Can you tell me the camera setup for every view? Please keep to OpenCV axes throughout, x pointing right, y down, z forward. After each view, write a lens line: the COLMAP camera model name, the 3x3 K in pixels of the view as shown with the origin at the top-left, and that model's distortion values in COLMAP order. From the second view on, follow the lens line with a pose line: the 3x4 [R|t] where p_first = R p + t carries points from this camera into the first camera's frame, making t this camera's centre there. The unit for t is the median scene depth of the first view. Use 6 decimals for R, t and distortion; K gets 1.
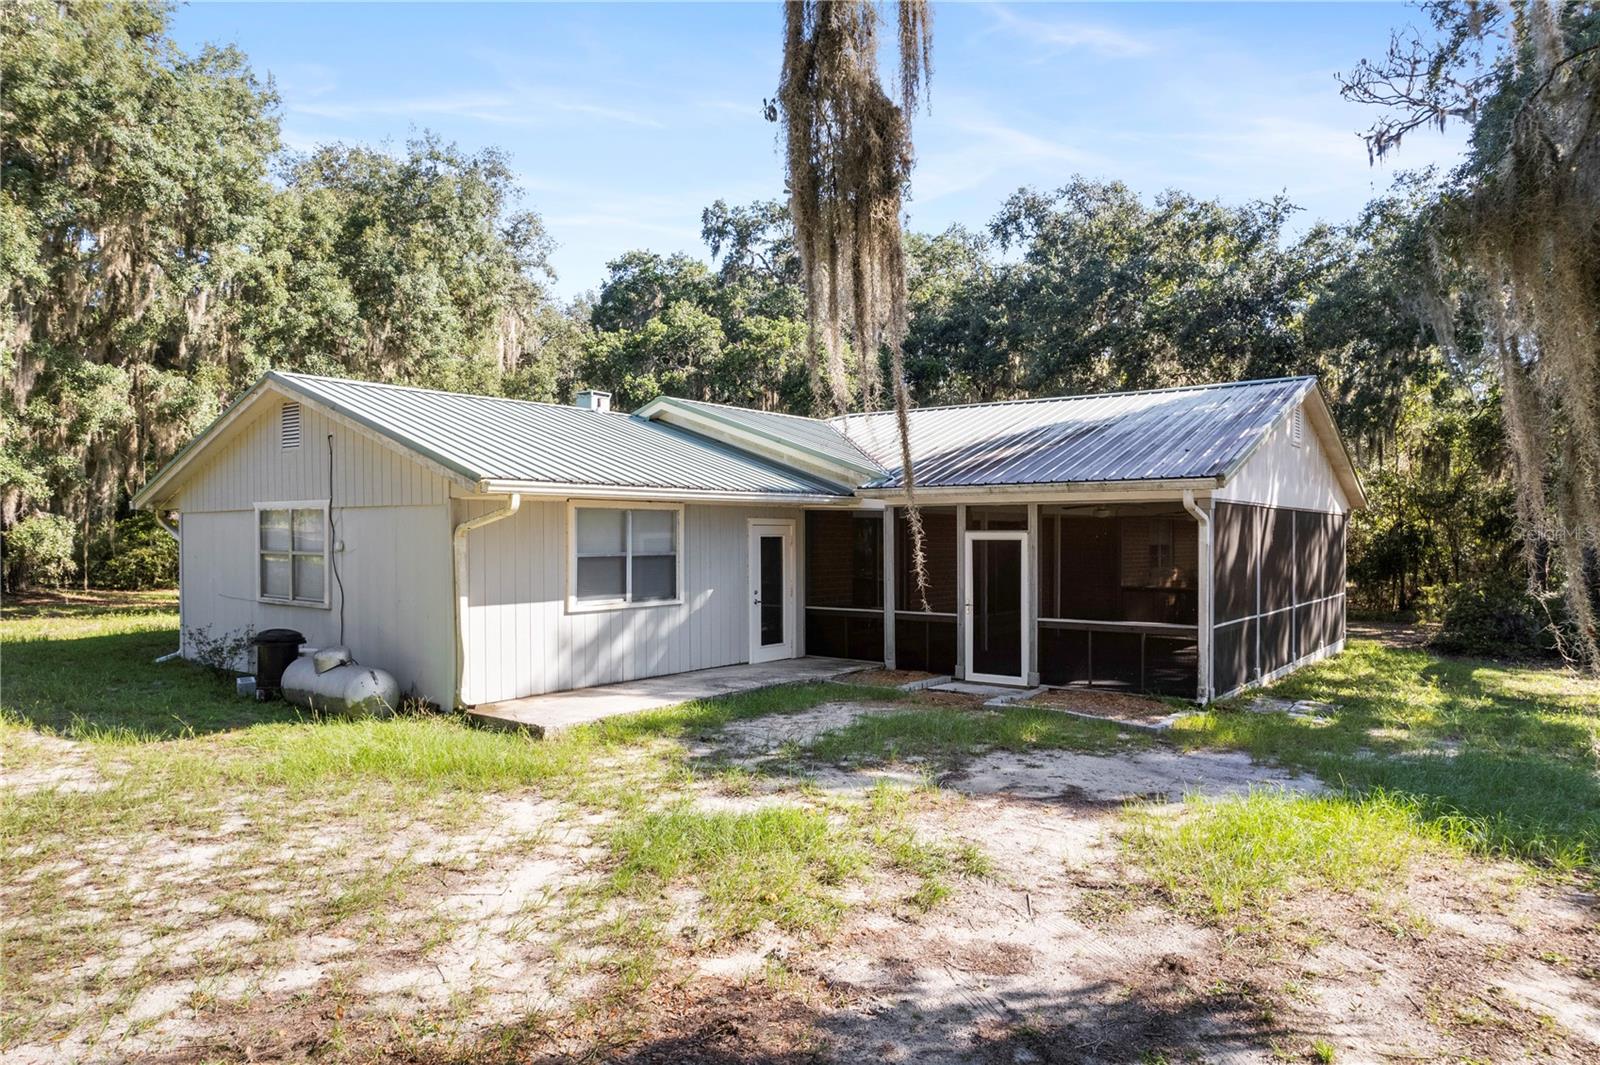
lens RADIAL K [[998.0, 0, 802.9], [0, 998.0, 534.2], [0, 0, 1]] dist [-0.000656, -0.000039]
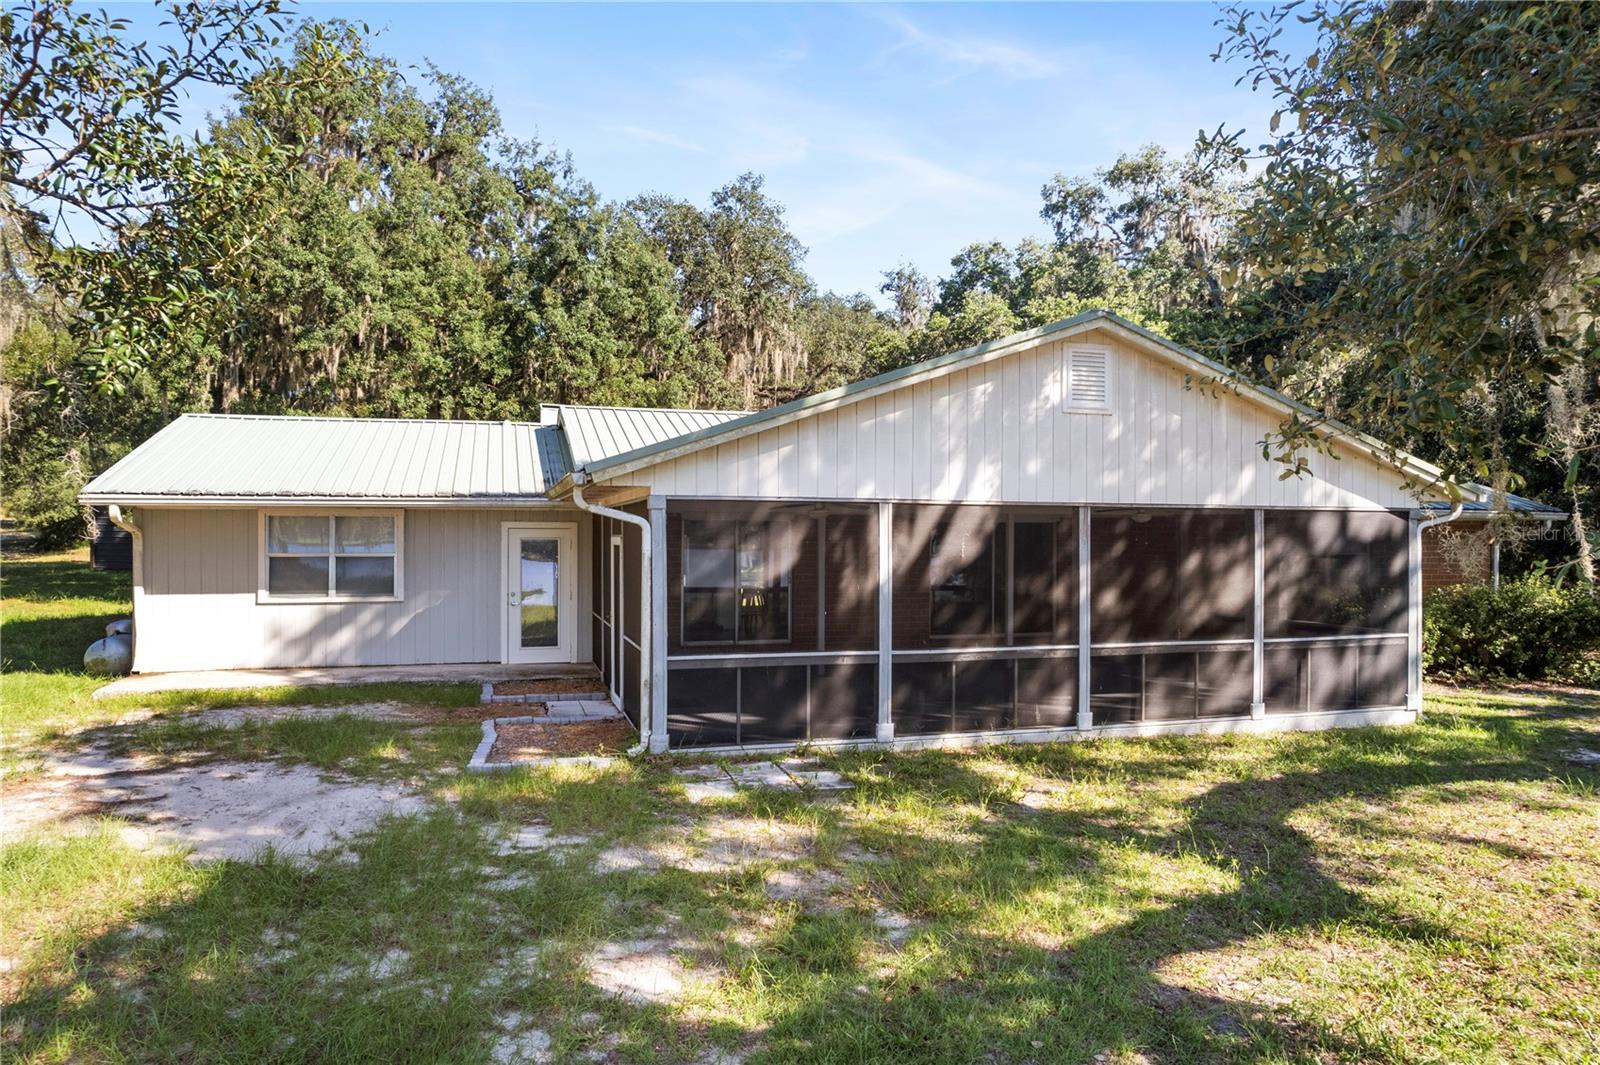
lens RADIAL K [[998.0, 0, 801.3], [0, 998.0, 528.9], [0, 0, 1]] dist [-0.000656, -0.000039]
pose [[0.827434, 0.004961, -0.561541, 0.787482], [-0.006987, 0.999975, -0.001462, -0.009873], [0.561519, 0.005133, 0.827448, 0.348782]]
